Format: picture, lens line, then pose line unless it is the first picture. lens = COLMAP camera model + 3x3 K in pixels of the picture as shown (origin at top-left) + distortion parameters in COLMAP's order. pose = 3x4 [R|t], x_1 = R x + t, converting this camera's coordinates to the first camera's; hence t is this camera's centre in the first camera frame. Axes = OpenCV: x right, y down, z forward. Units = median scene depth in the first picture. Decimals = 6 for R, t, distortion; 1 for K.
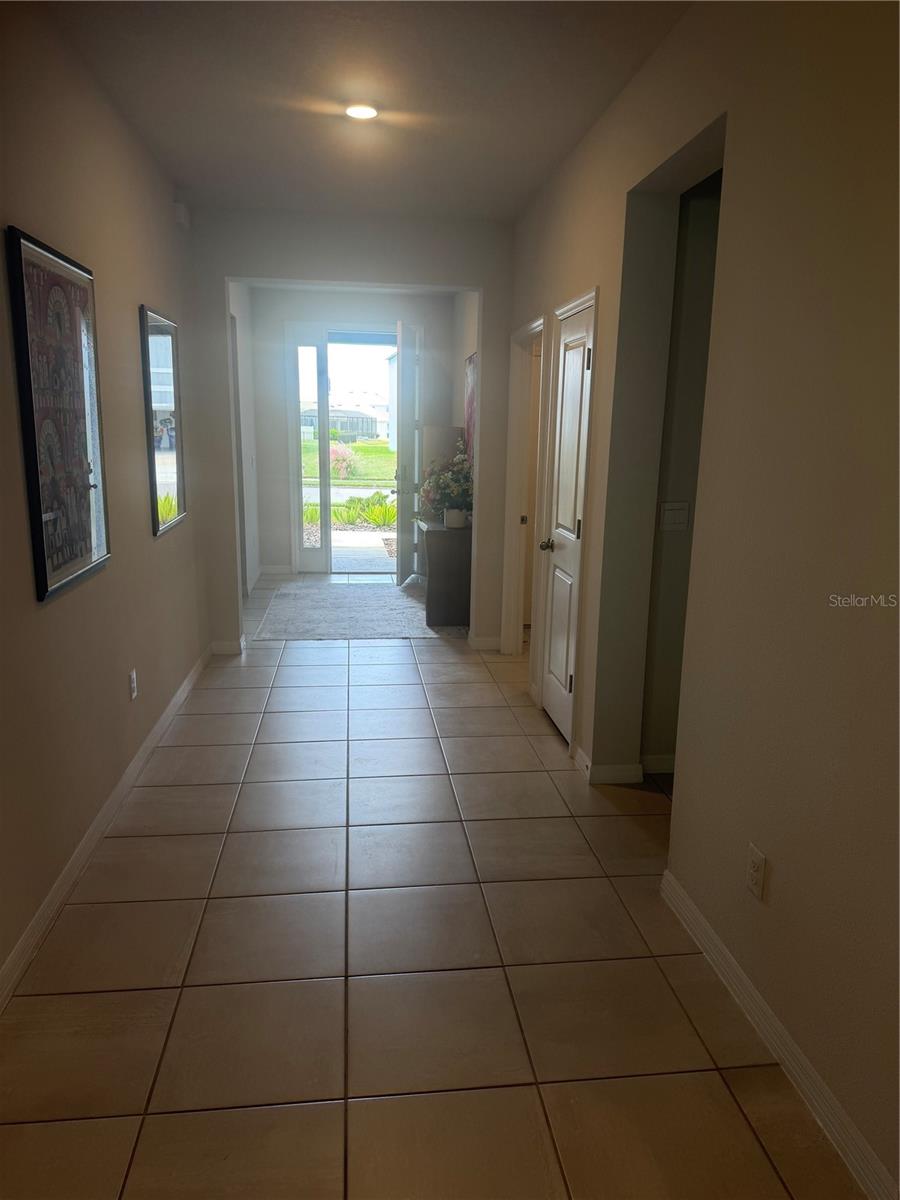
lens RADIAL K [[836.5, 0, 449.2], [0, 836.5, 601.4], [0, 0, 1]] dist [0.072139, -0.000378]
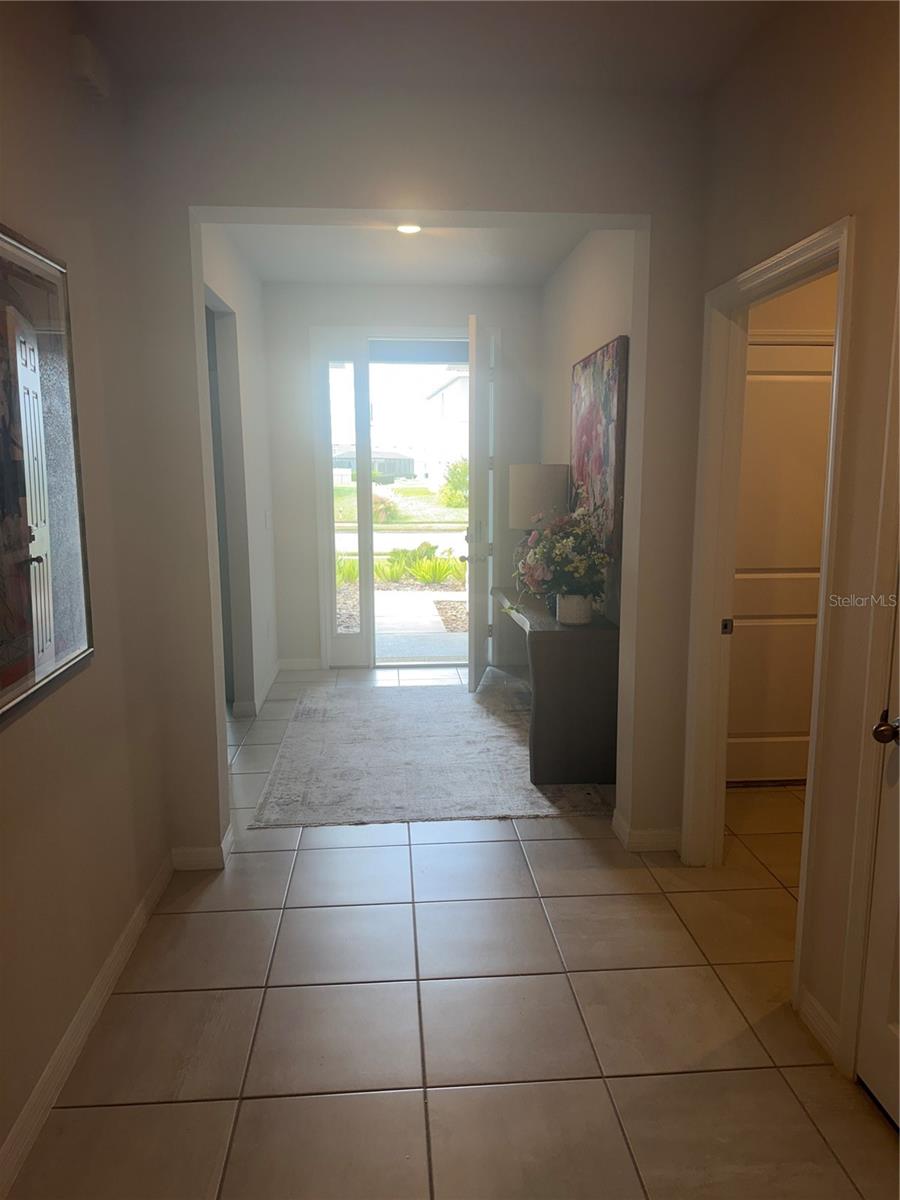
lens RADIAL K [[836.5, 0, 447.9], [0, 836.5, 600.7], [0, 0, 1]] dist [0.072139, -0.000378]
pose [[0.998856, -0.012067, -0.046279, -0.047238], [0.009927, 0.998883, -0.046195, -0.062333], [0.046785, 0.045683, 0.997860, 0.299944]]
